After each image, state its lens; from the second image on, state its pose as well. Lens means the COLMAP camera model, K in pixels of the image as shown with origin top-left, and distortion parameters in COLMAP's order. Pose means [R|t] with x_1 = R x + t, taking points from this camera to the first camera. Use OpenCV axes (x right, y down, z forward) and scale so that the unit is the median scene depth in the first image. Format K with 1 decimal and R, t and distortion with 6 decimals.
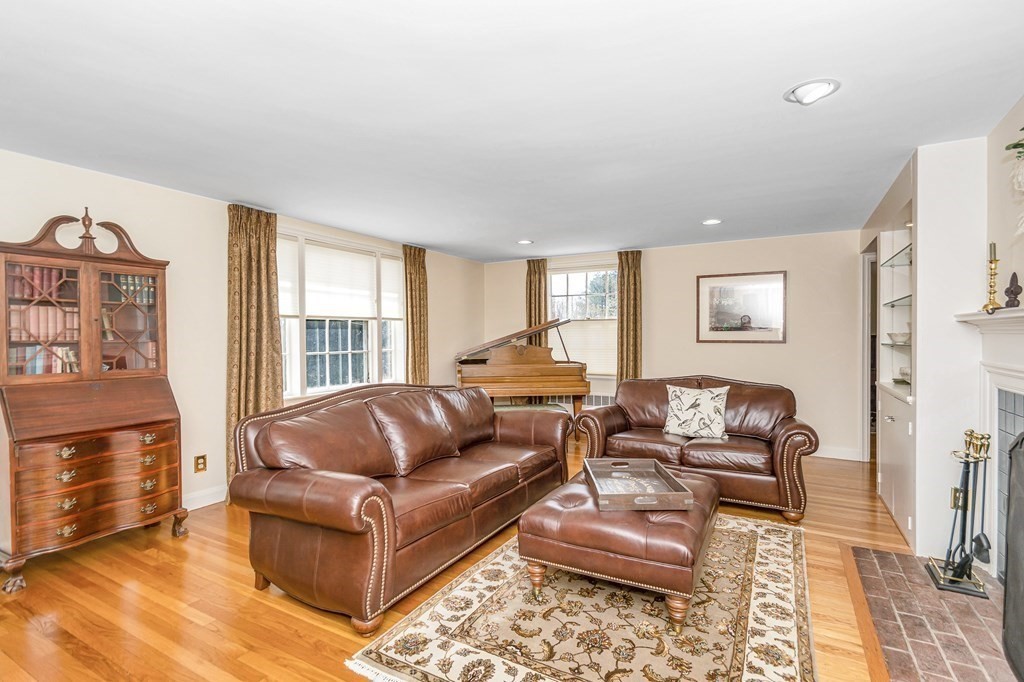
lens RADIAL K [[489.5, 0, 507.7], [0, 489.5, 341.6], [0, 0, 1]] dist [-0.000931, -0.000201]
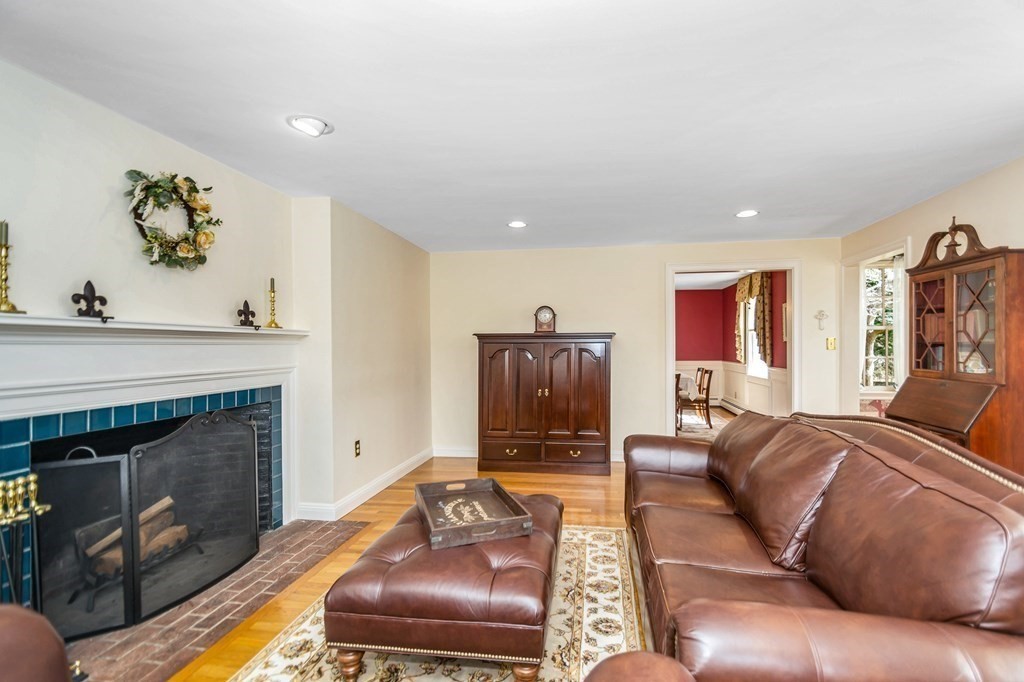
lens RADIAL K [[489.5, 0, 510.9], [0, 489.5, 344.7], [0, 0, 1]] dist [-0.000931, -0.000201]
pose [[-0.941822, 0.021047, -0.335452, 0.441515], [0.015388, 0.999691, 0.019518, -0.031108], [0.335759, 0.013221, -0.941855, 1.755240]]
